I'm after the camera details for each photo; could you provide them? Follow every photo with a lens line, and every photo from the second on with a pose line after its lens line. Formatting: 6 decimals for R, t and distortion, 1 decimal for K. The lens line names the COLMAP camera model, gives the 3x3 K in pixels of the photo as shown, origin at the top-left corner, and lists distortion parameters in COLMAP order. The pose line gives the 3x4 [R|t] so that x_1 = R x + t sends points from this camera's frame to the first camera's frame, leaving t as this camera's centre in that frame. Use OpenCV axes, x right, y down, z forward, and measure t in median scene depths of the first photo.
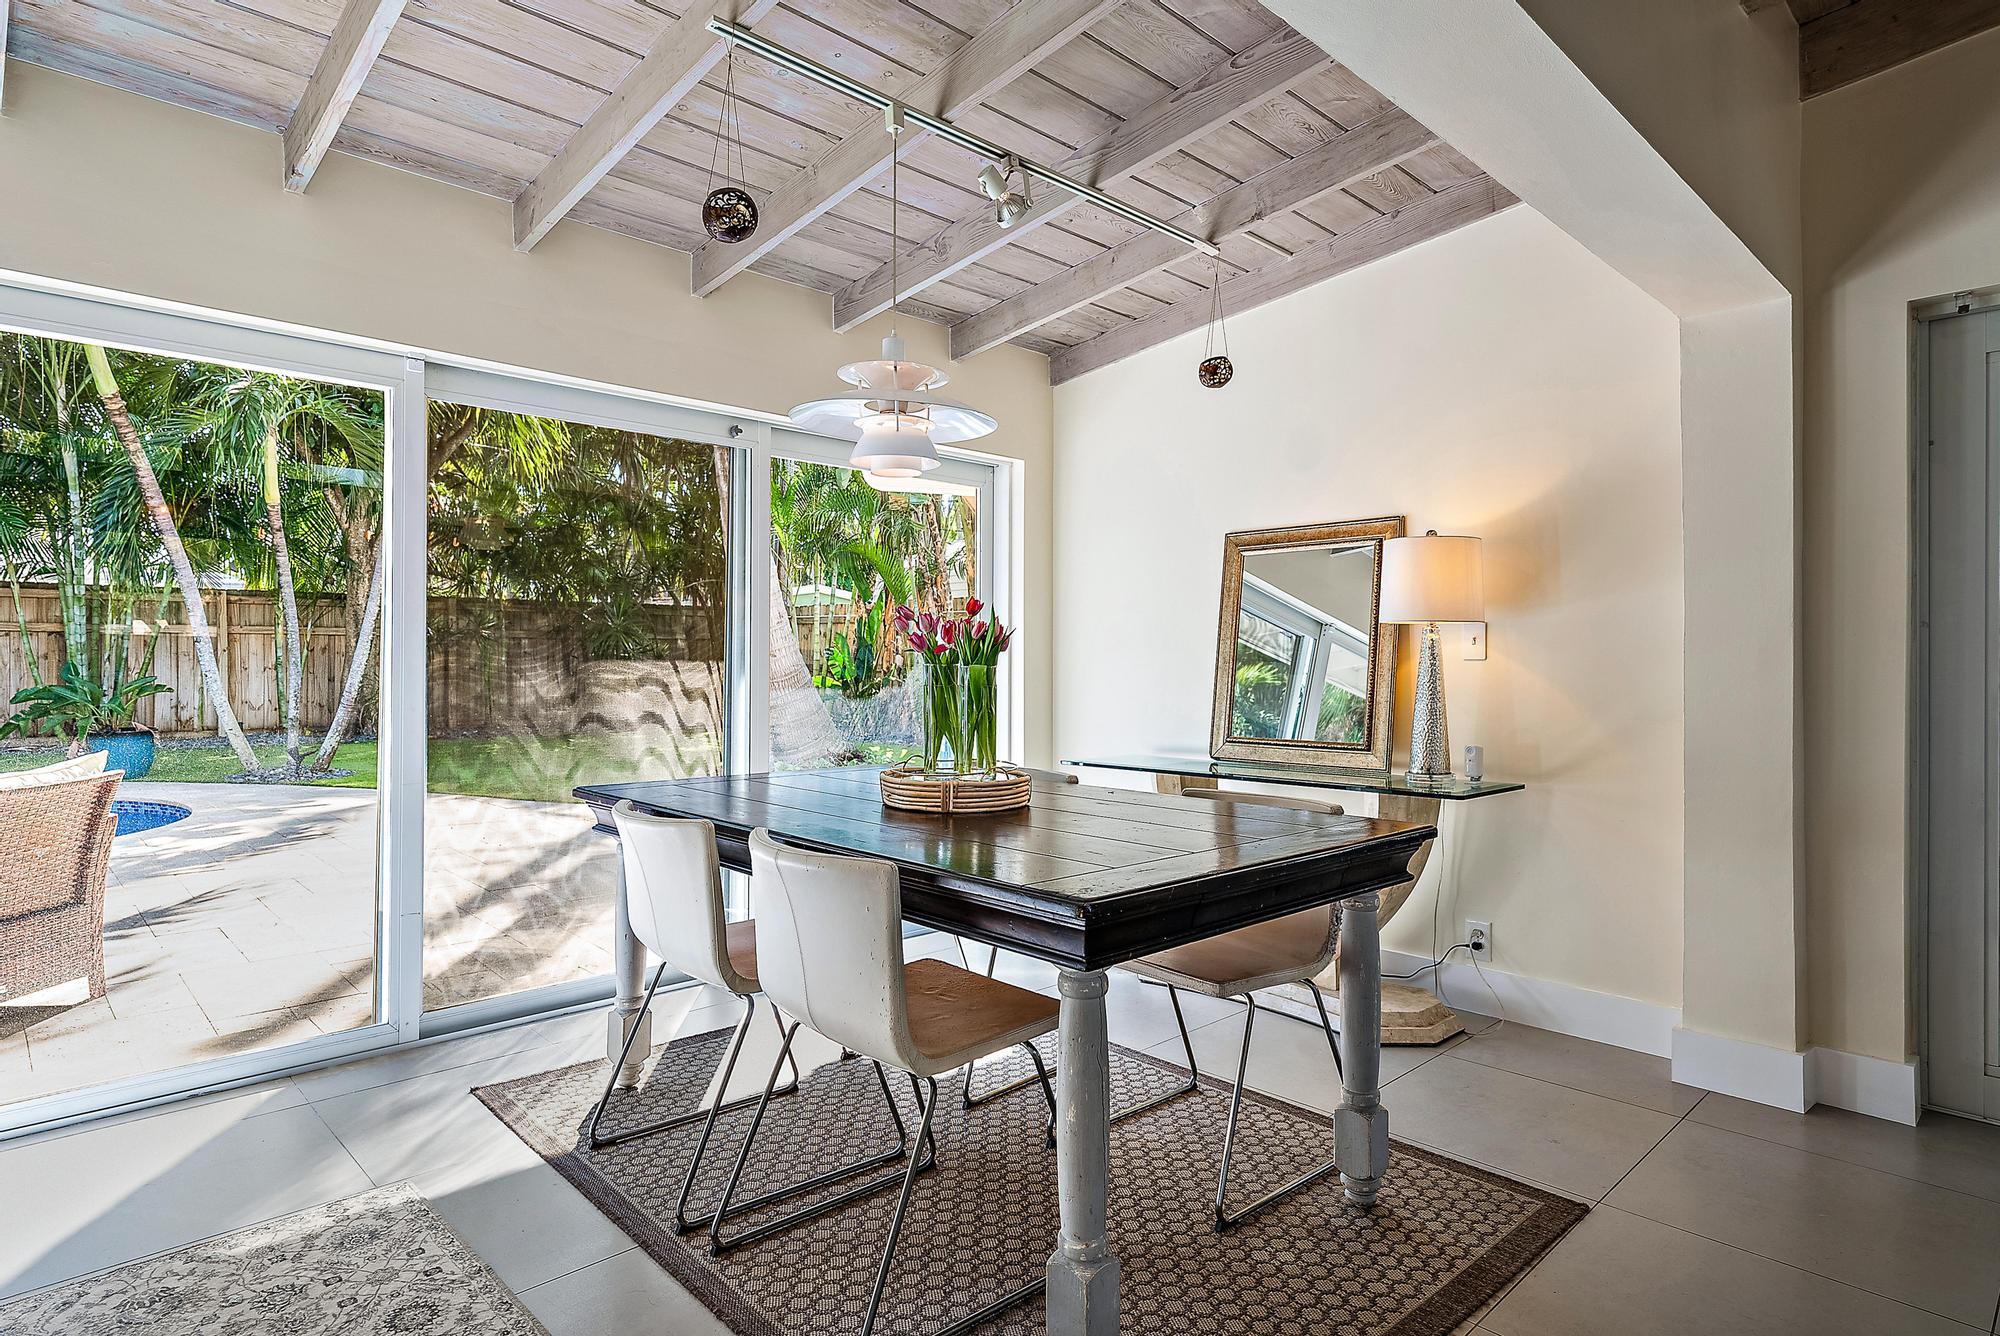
lens RADIAL K [[1086.7, 0, 1000.0], [0, 1086.7, 668.0], [0, 0, 1]] dist [0.000011, -0.000956]
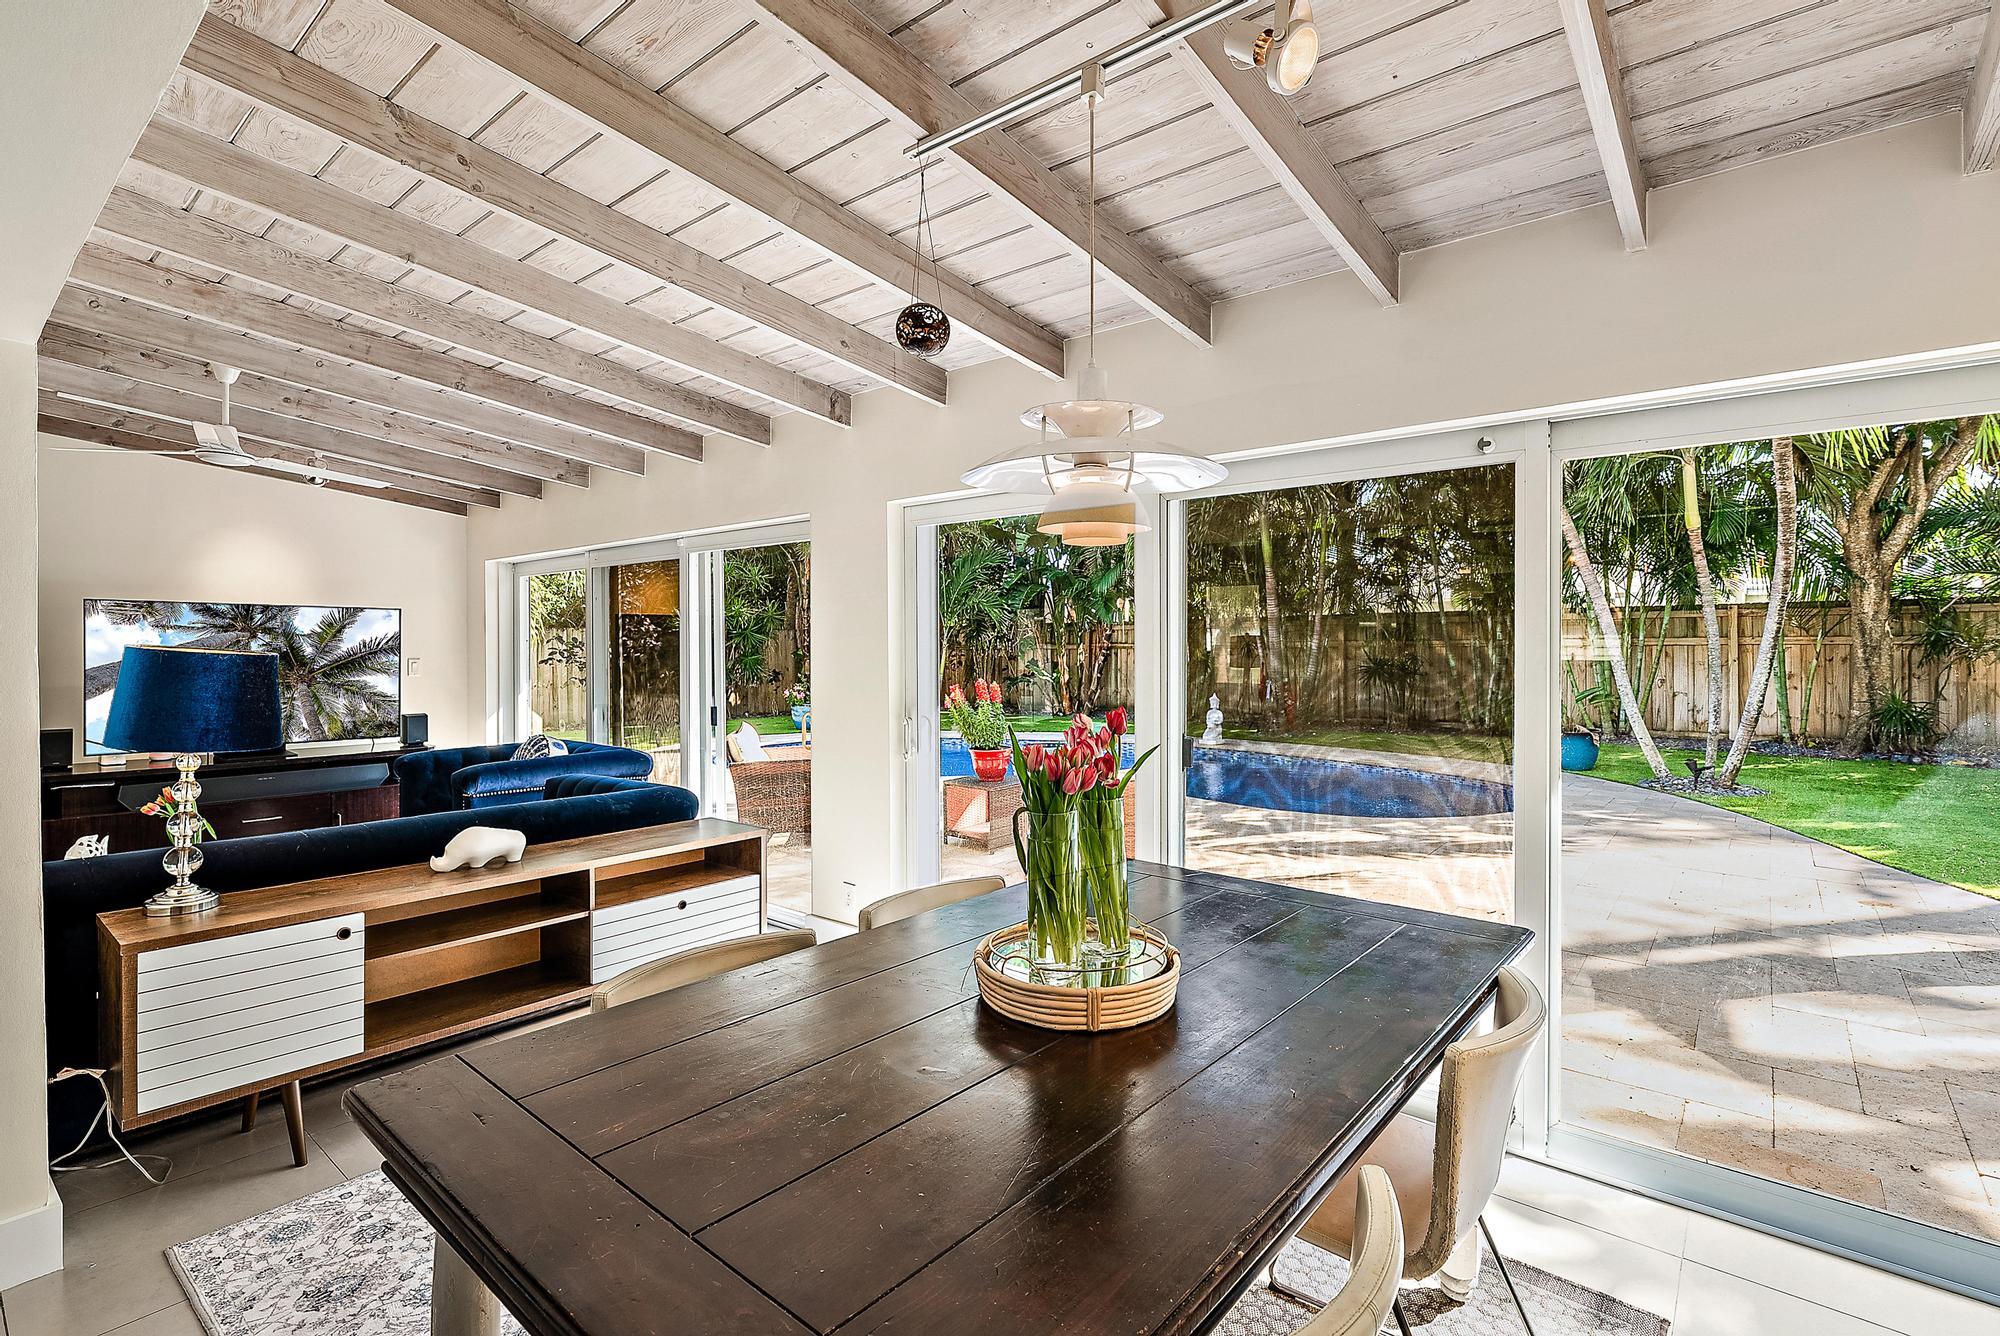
lens RADIAL K [[929.4, 0, 1006.7], [0, 929.4, 647.6], [0, 0, 1]] dist [-0.000130, 0.000027]
pose [[0.114961, -0.001727, -0.993368, 0.116193], [-0.007124, 0.999971, -0.002563, -0.021464], [0.993344, 0.007372, 0.114946, 0.182013]]
